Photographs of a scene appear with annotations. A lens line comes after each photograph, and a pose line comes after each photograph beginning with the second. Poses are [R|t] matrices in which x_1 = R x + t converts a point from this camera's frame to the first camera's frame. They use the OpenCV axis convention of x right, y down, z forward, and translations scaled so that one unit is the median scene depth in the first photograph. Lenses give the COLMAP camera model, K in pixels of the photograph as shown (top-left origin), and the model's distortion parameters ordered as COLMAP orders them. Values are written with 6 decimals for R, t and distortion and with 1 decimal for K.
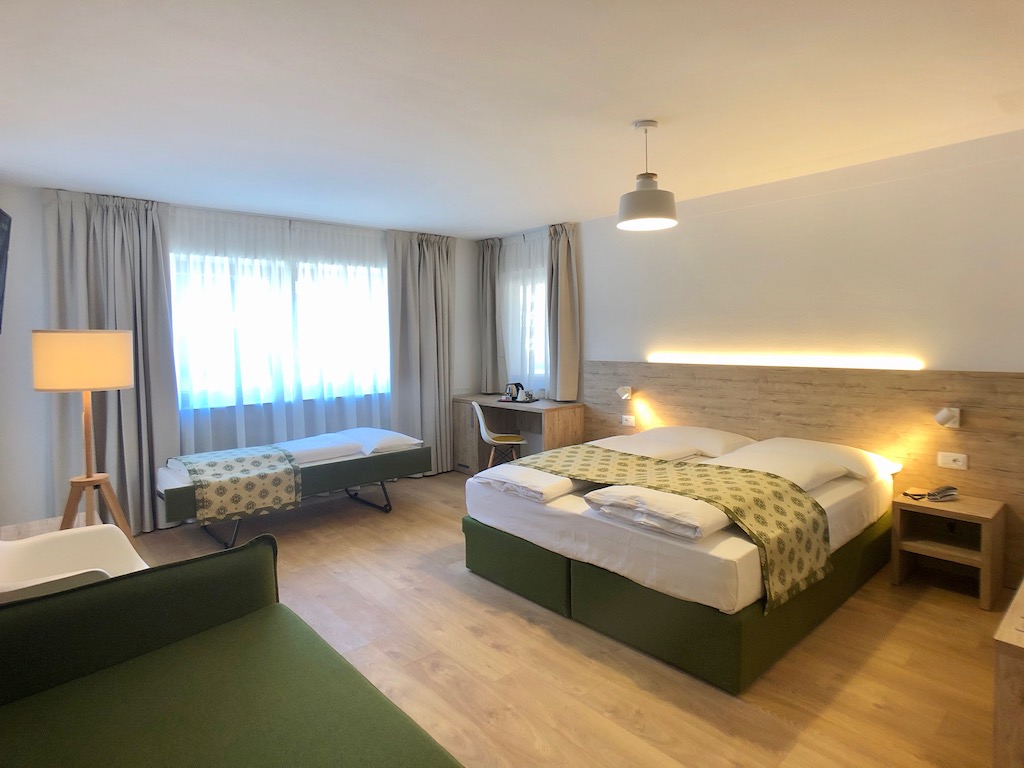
lens RADIAL K [[573.3, 0, 538.8], [0, 573.3, 370.7], [0, 0, 1]] dist [-0.041549, 0.000047]
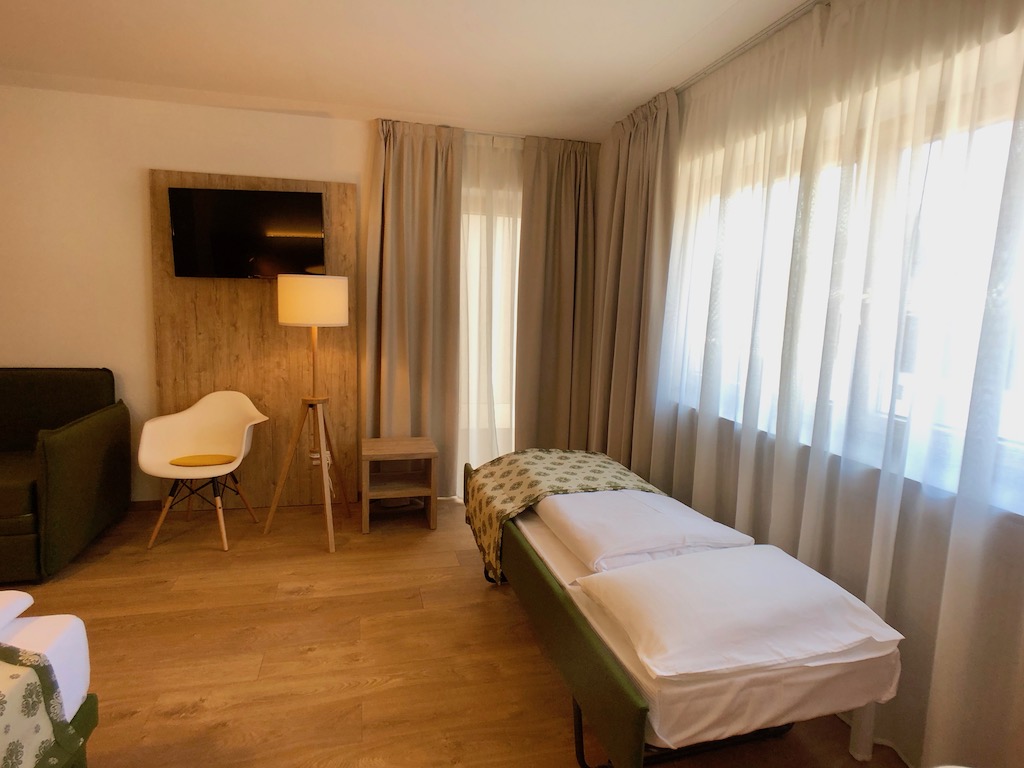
lens RADIAL K [[576.8, 0, 515.6], [0, 576.8, 370.6], [0, 0, 1]] dist [-0.060644, 0.031174]
pose [[-0.461629, 0.086671, -0.882829, 0.063571], [-0.071948, 0.988278, 0.134645, -0.053845], [0.884150, 0.125674, -0.449983, 1.255797]]
